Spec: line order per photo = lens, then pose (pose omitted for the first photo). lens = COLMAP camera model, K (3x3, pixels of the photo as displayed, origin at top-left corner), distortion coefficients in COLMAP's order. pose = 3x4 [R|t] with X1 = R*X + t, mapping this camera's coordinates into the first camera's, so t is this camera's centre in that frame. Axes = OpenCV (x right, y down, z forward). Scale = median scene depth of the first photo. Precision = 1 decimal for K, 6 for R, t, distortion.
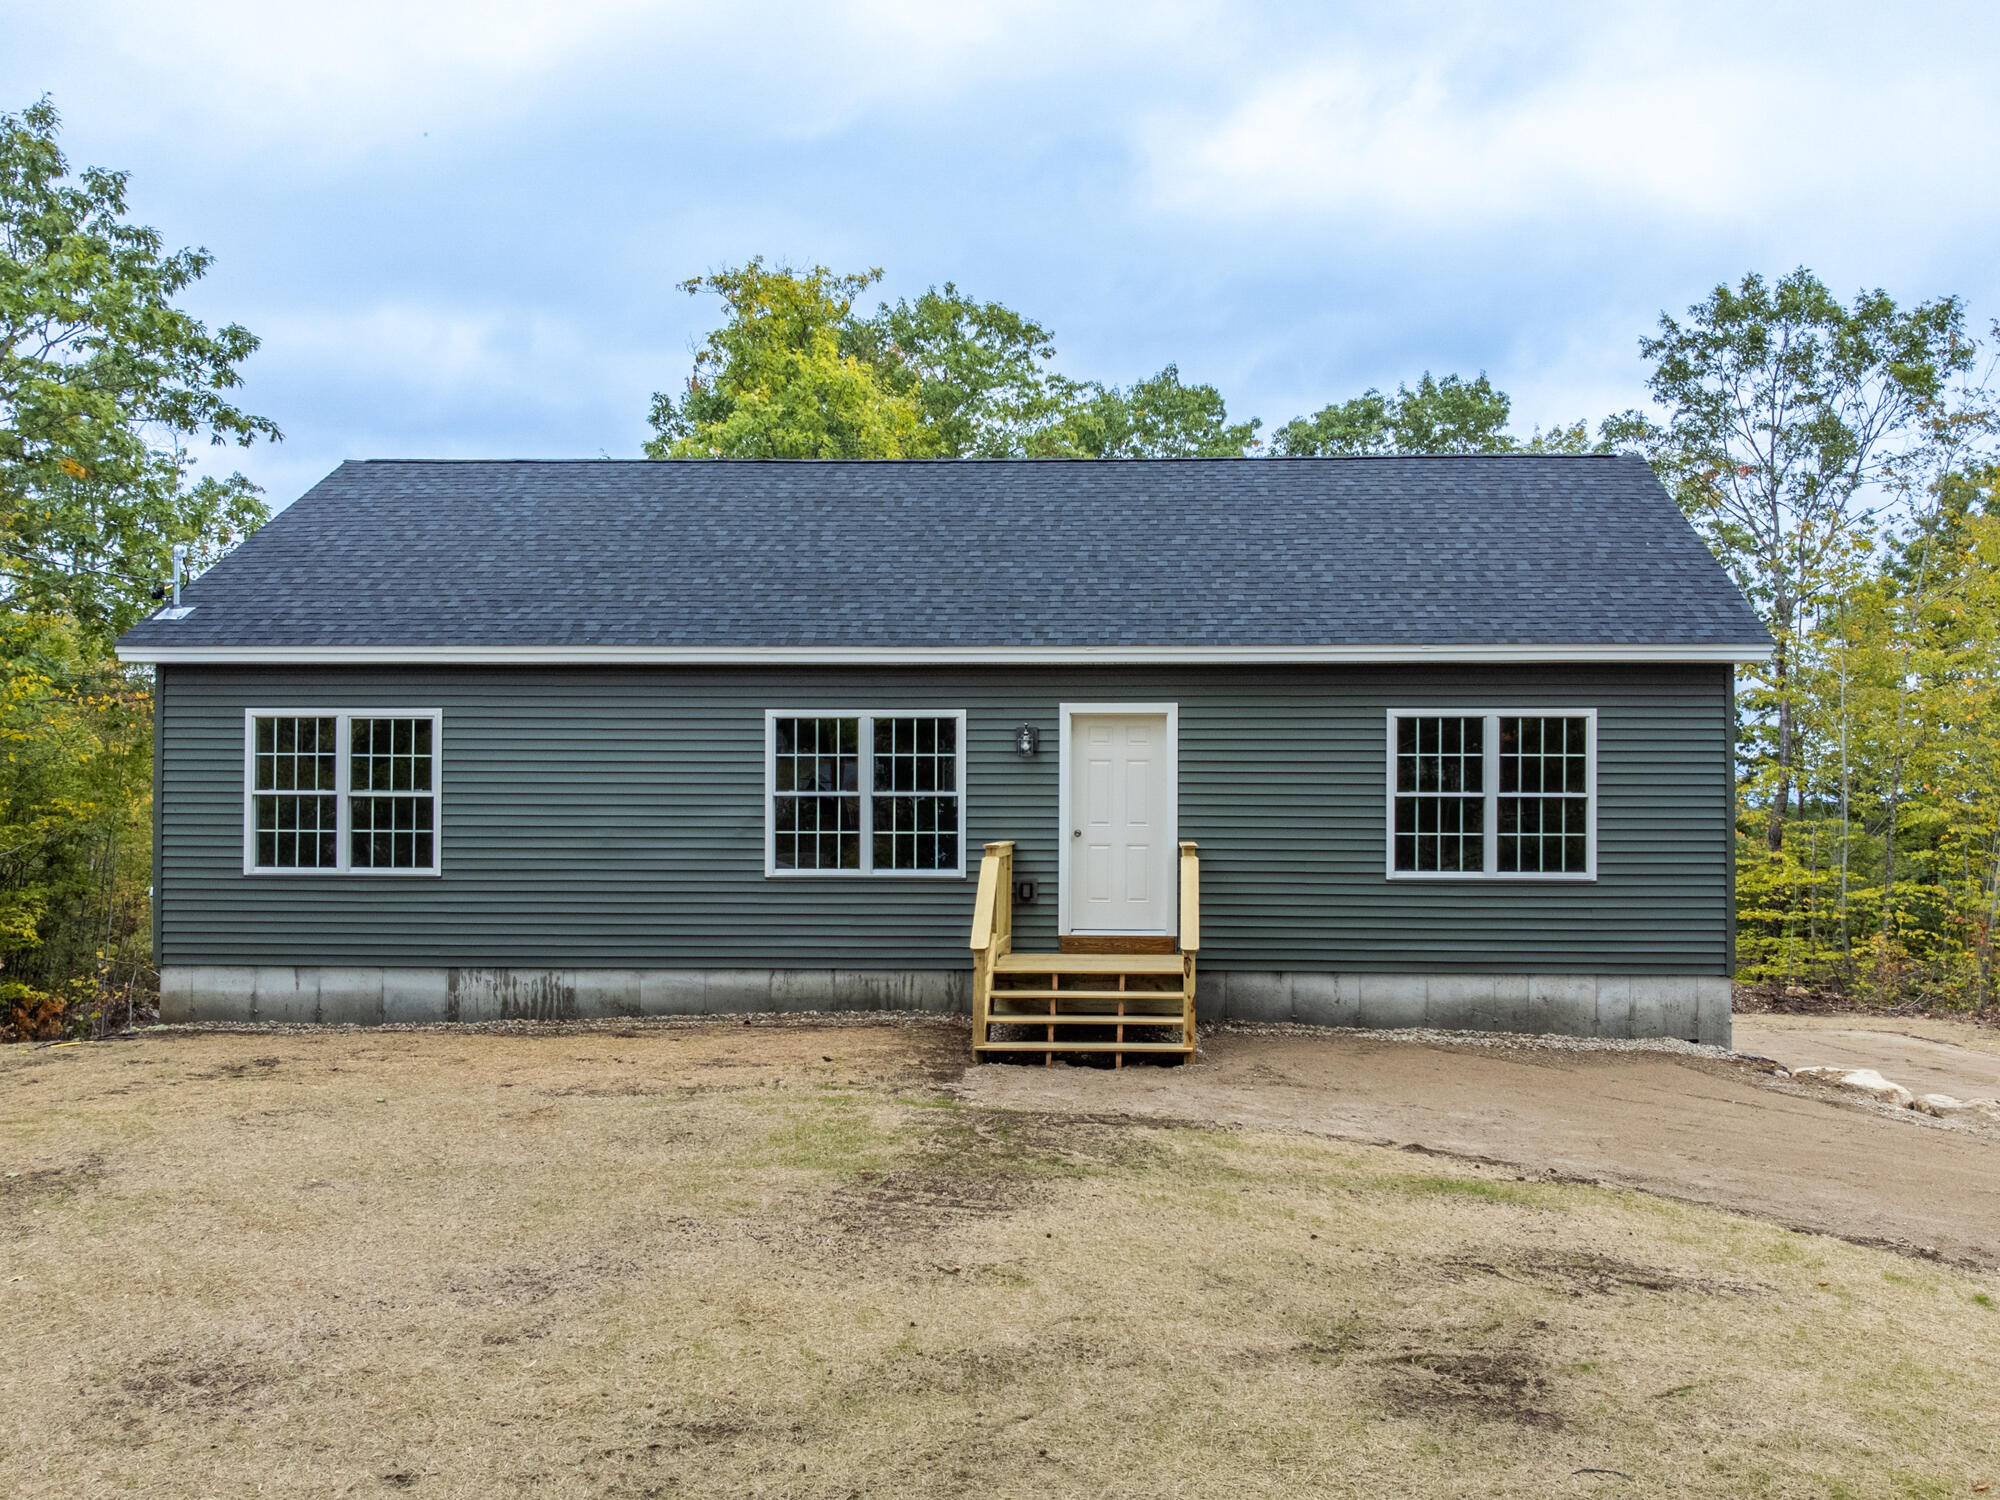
lens RADIAL K [[1396.2, 0, 1001.3], [0, 1396.2, 812.6], [0, 0, 1]] dist [0.035007, -0.027868]
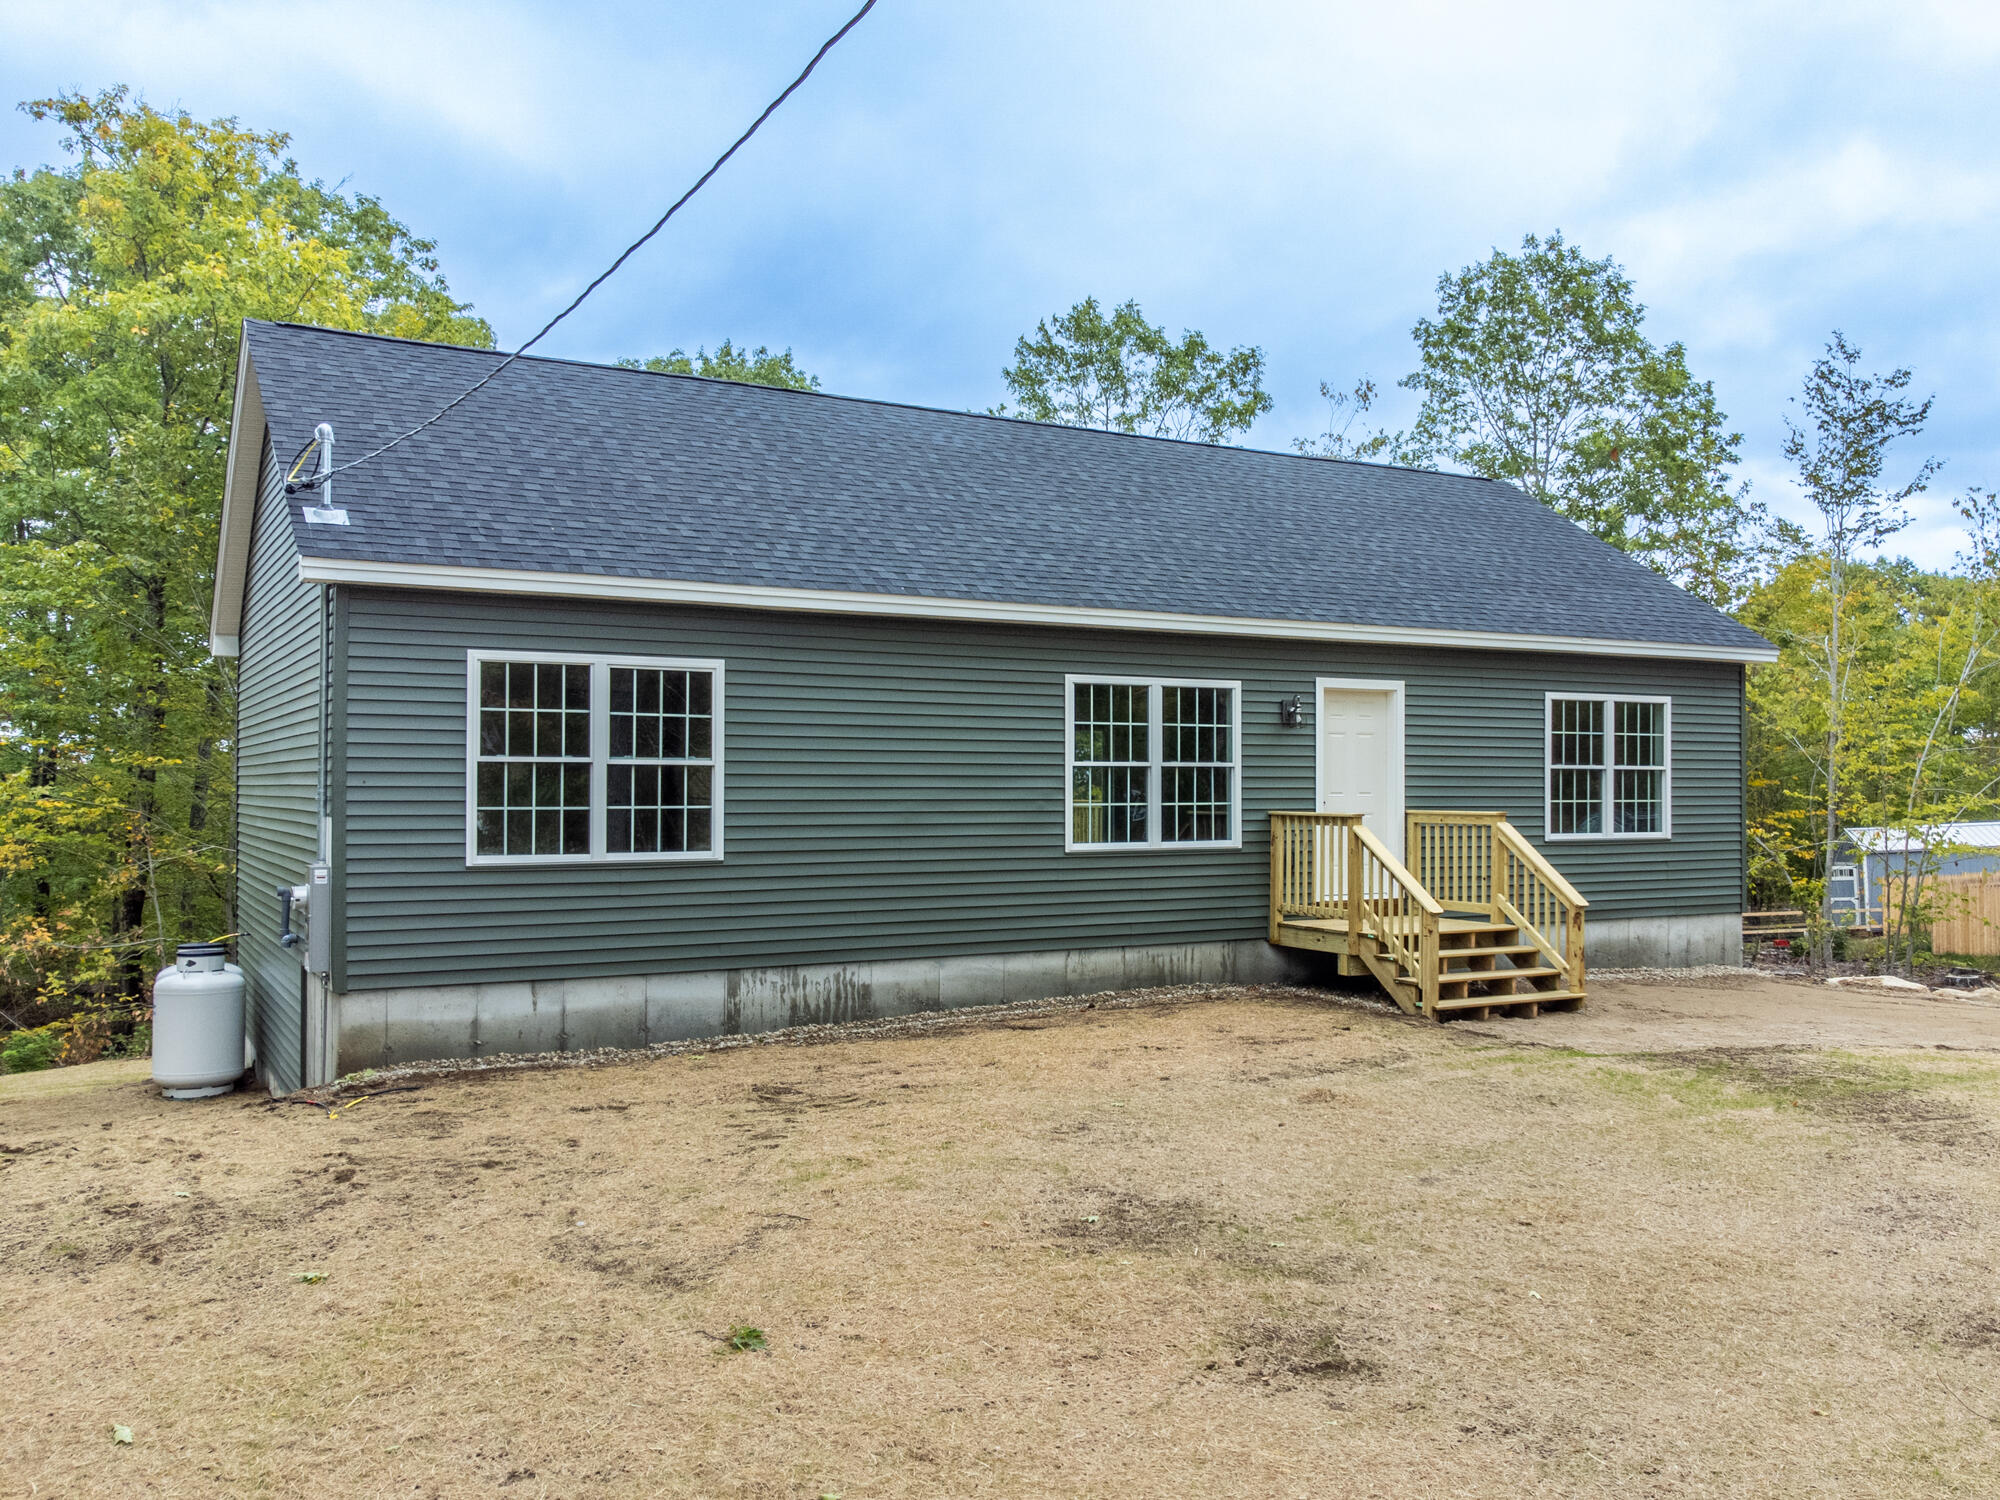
lens RADIAL K [[1756.3, 0, 1004.7], [0, 1756.3, 763.2], [0, 0, 1]] dist [0.062972, -0.004678]
pose [[0.838006, 0.004189, 0.545645, -0.831415], [0.001549, 0.999948, -0.010056, -0.001832], [-0.545659, 0.009273, 0.837956, 0.030430]]
